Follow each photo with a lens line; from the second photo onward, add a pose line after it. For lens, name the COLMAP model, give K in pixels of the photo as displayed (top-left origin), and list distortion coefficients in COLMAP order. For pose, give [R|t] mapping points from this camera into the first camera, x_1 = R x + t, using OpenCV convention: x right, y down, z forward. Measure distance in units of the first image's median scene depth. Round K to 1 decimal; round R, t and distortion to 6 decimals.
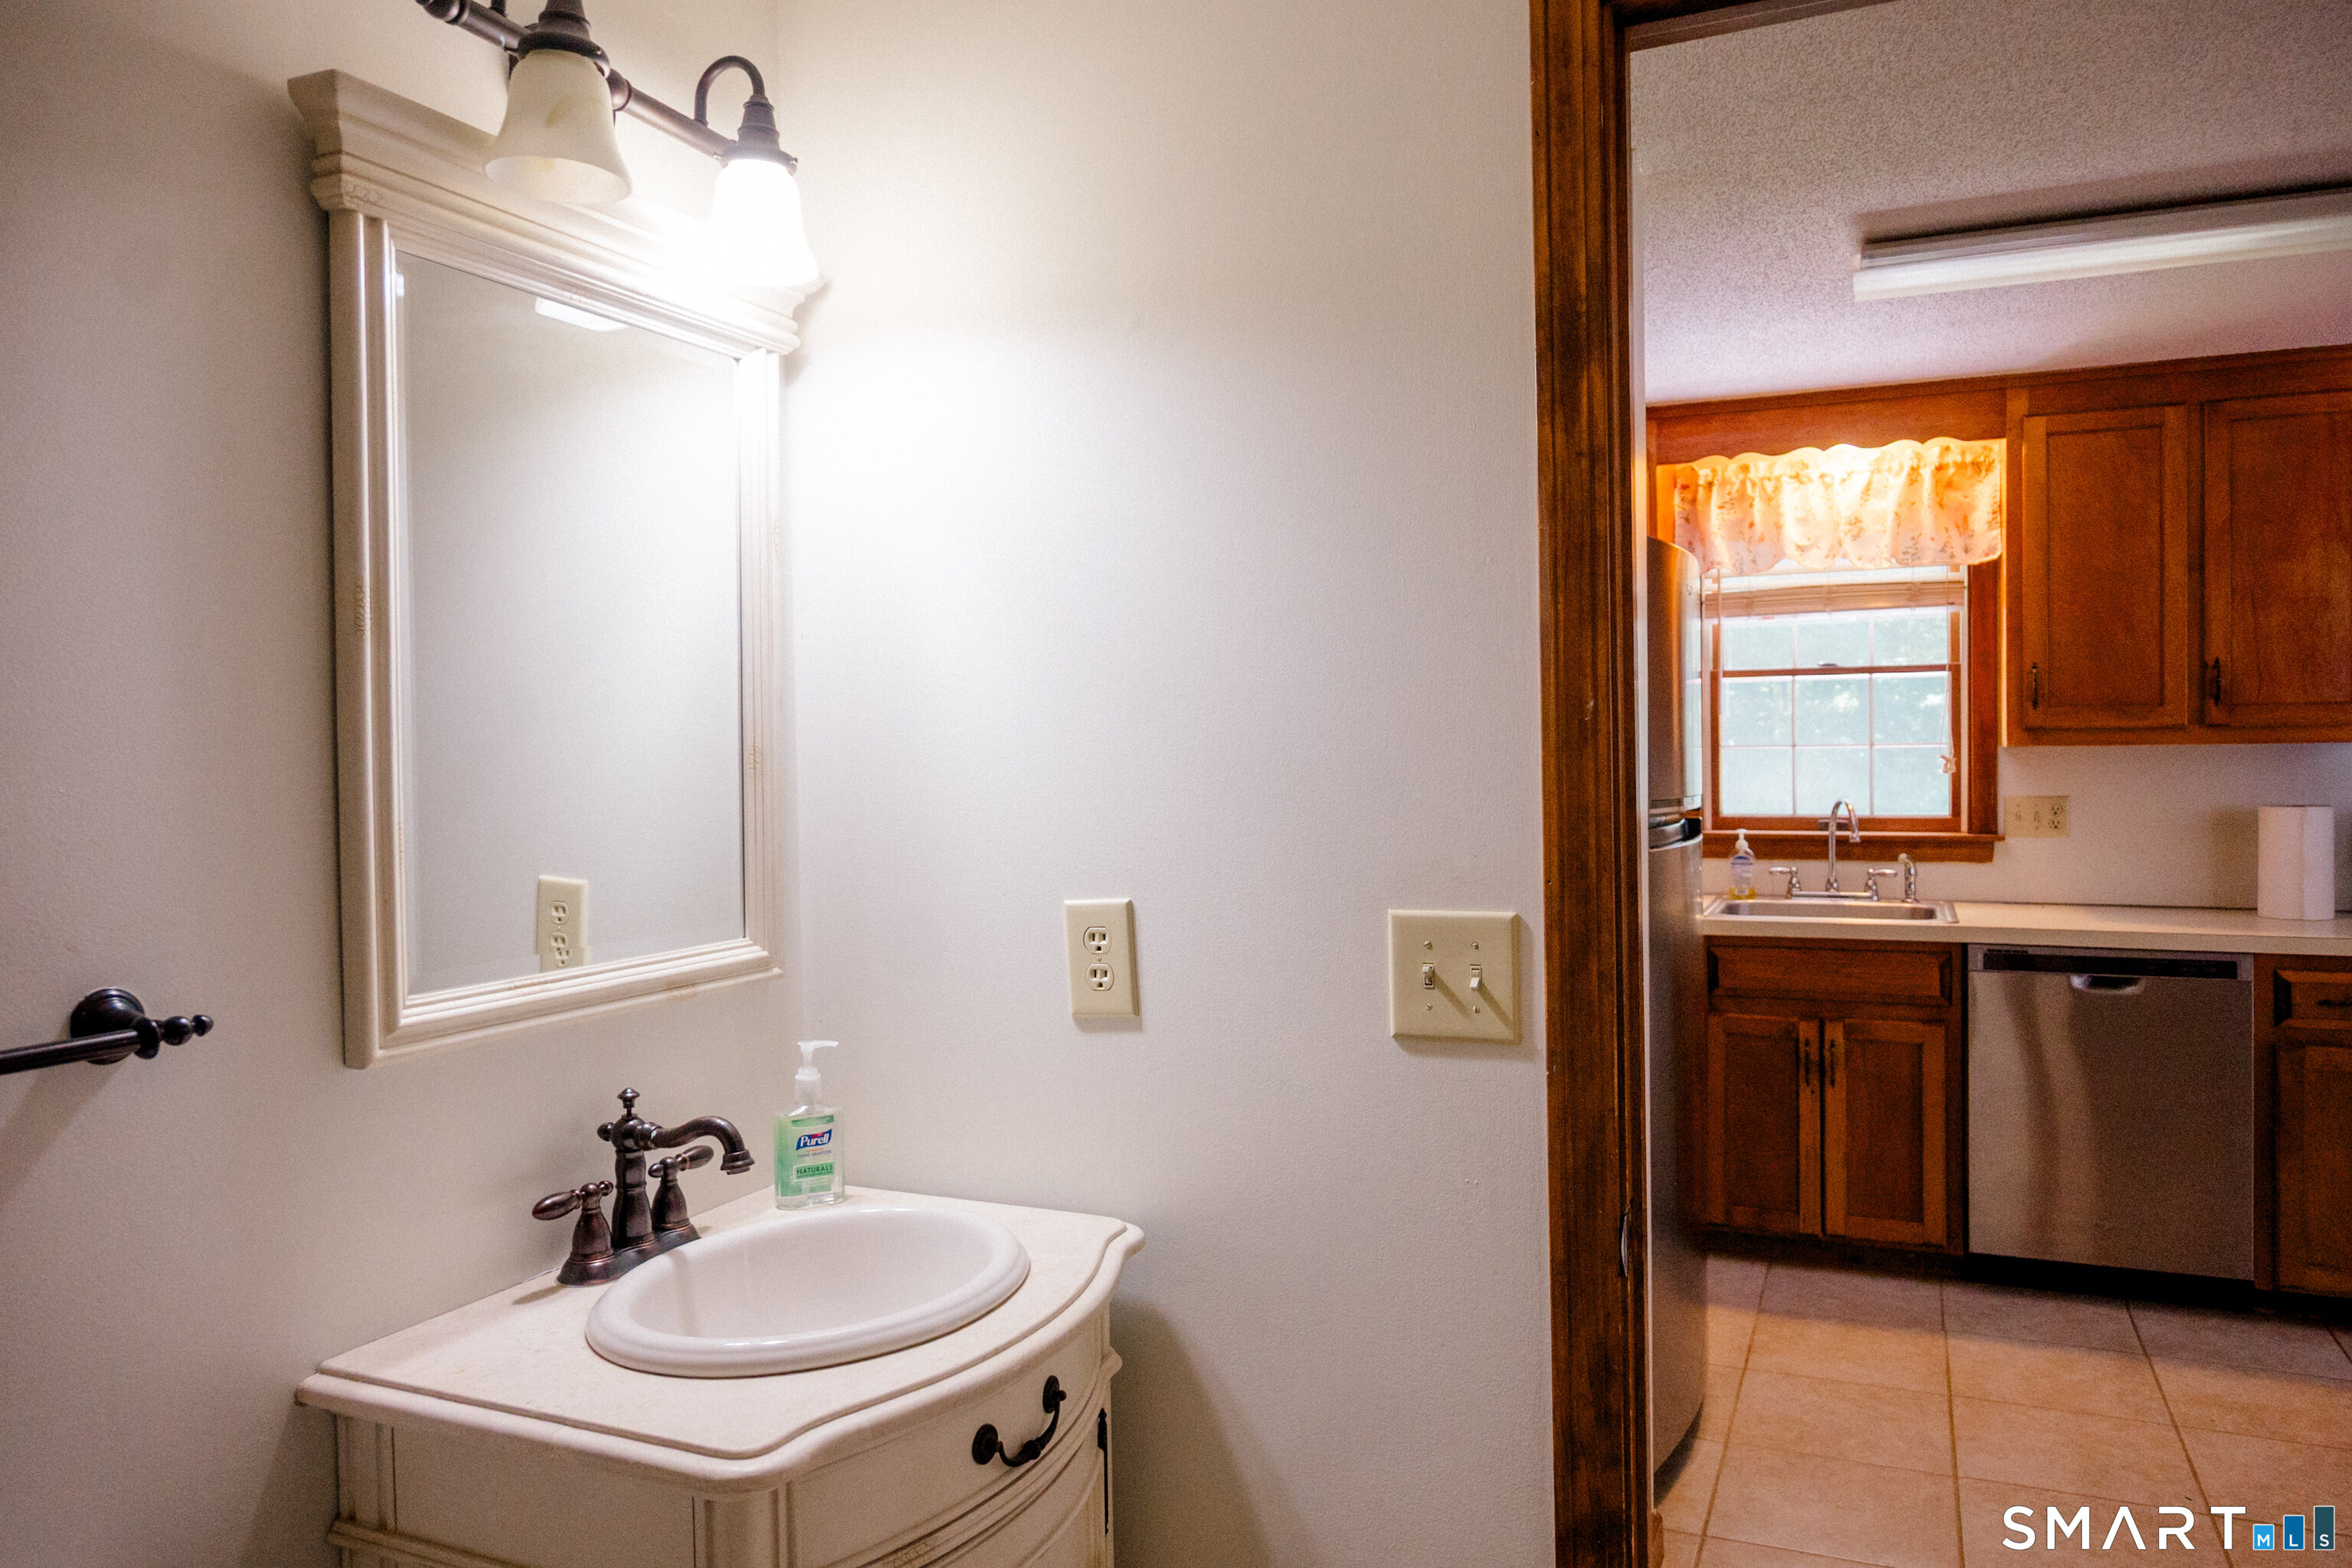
lens RADIAL K [[1608.9, 0, 1209.7], [0, 1608.9, 775.9], [0, 0, 1]] dist [-0.001834, 0.000007]
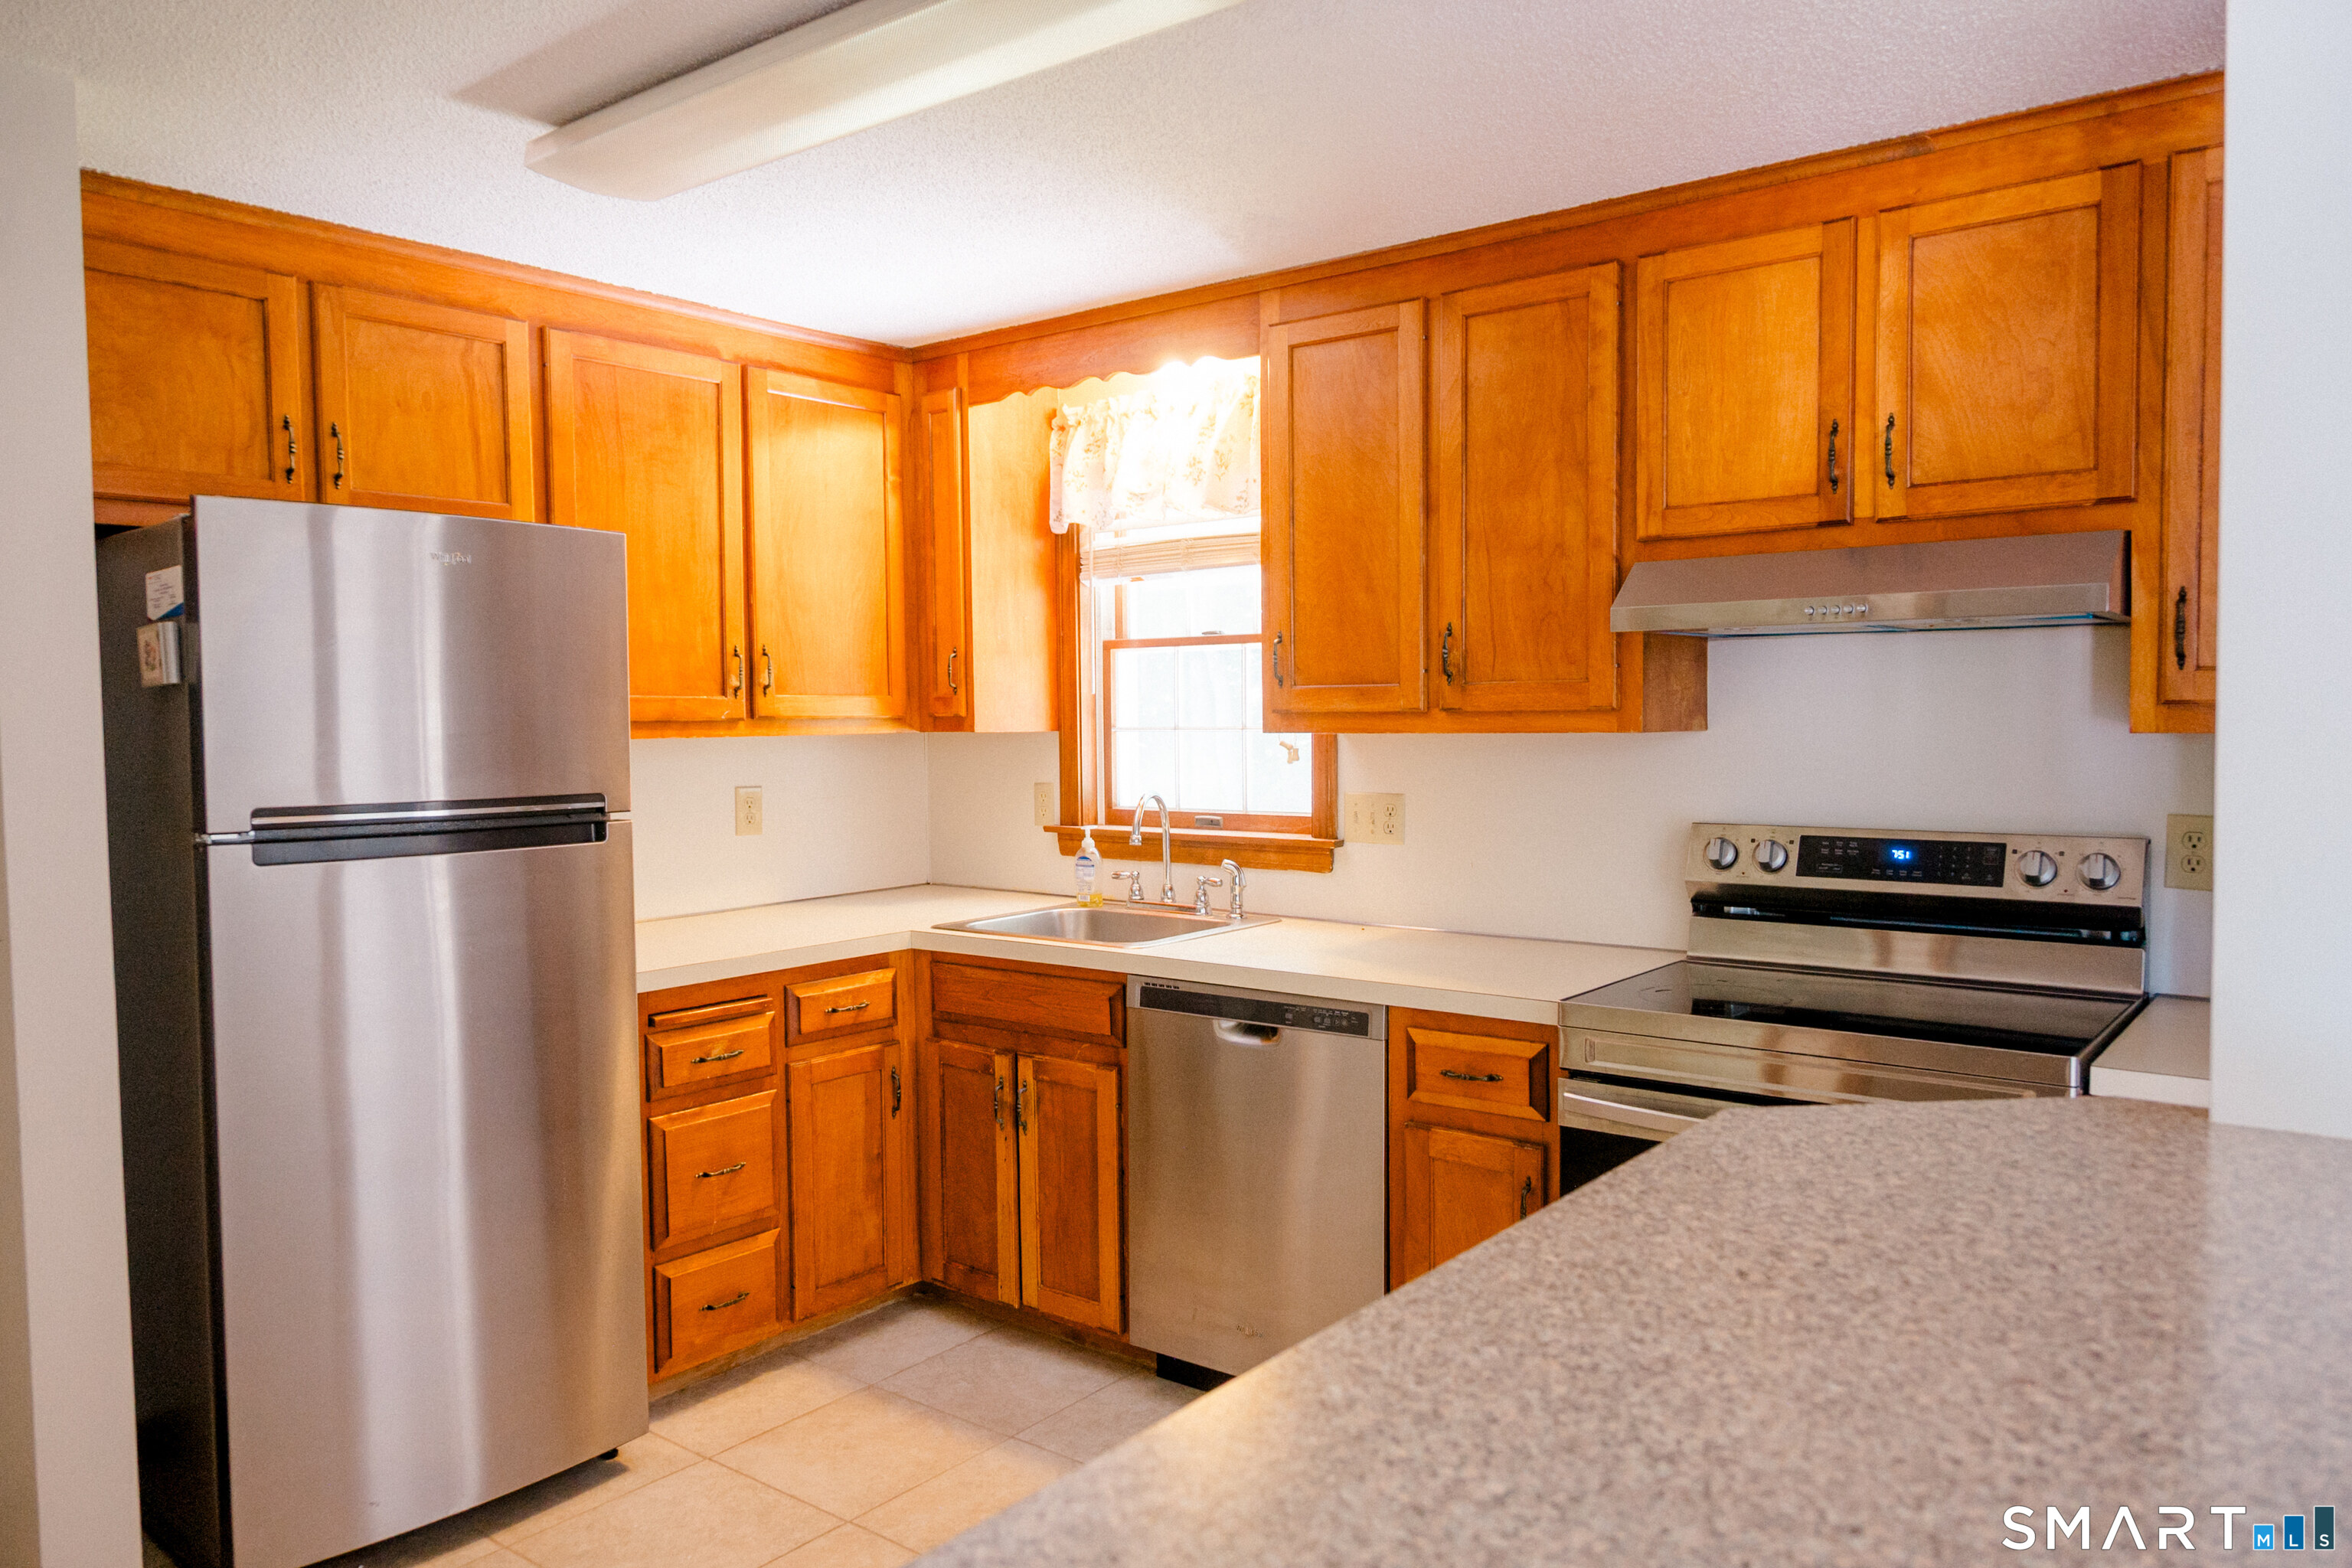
lens RADIAL K [[1608.9, 0, 1190.9], [0, 1608.9, 784.6], [0, 0, 1]] dist [-0.001834, 0.000007]
pose [[0.969980, 0.013834, -0.242789, 0.670383], [-0.006432, 0.999491, 0.031251, -0.018113], [0.243098, -0.028752, 0.969576, 0.201027]]
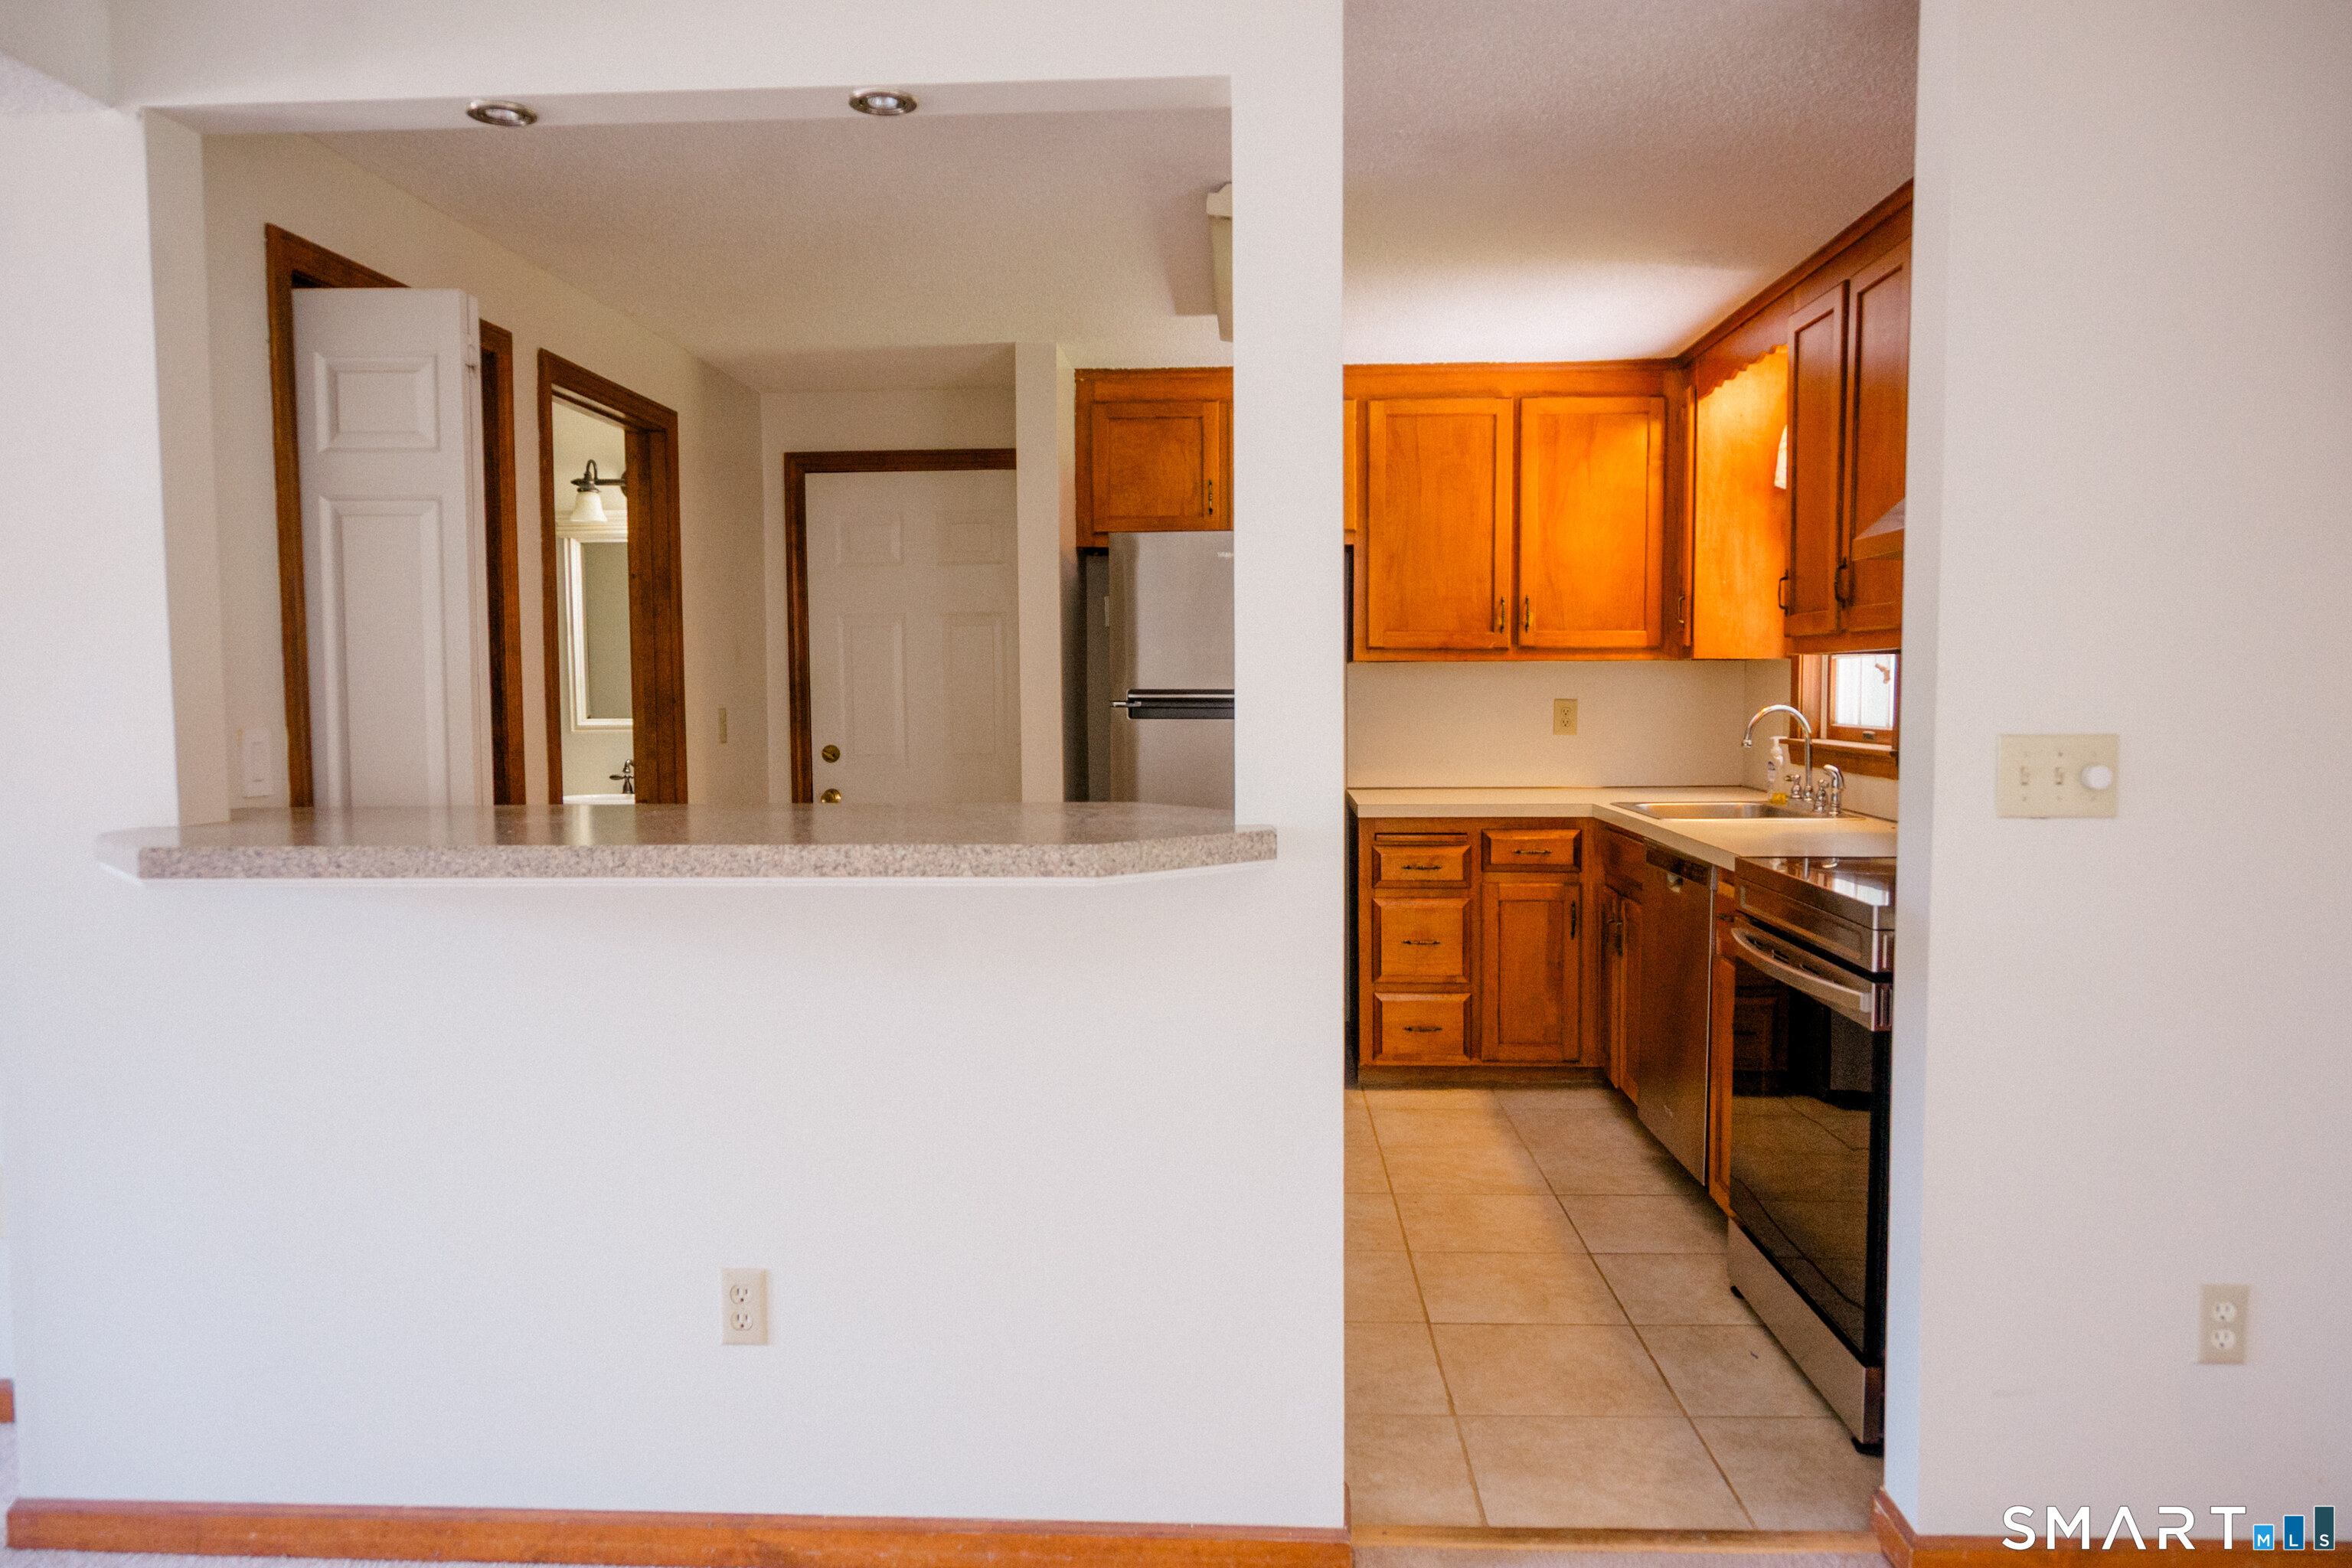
lens RADIAL K [[1608.9, 0, 1171.3], [0, 1608.9, 778.4], [0, 0, 1]] dist [-0.001834, 0.000007]
pose [[0.364625, 0.066962, -0.928743, 1.301348], [-0.015650, 0.997711, 0.065791, -0.001609], [0.931023, -0.009454, 0.364839, 0.291970]]
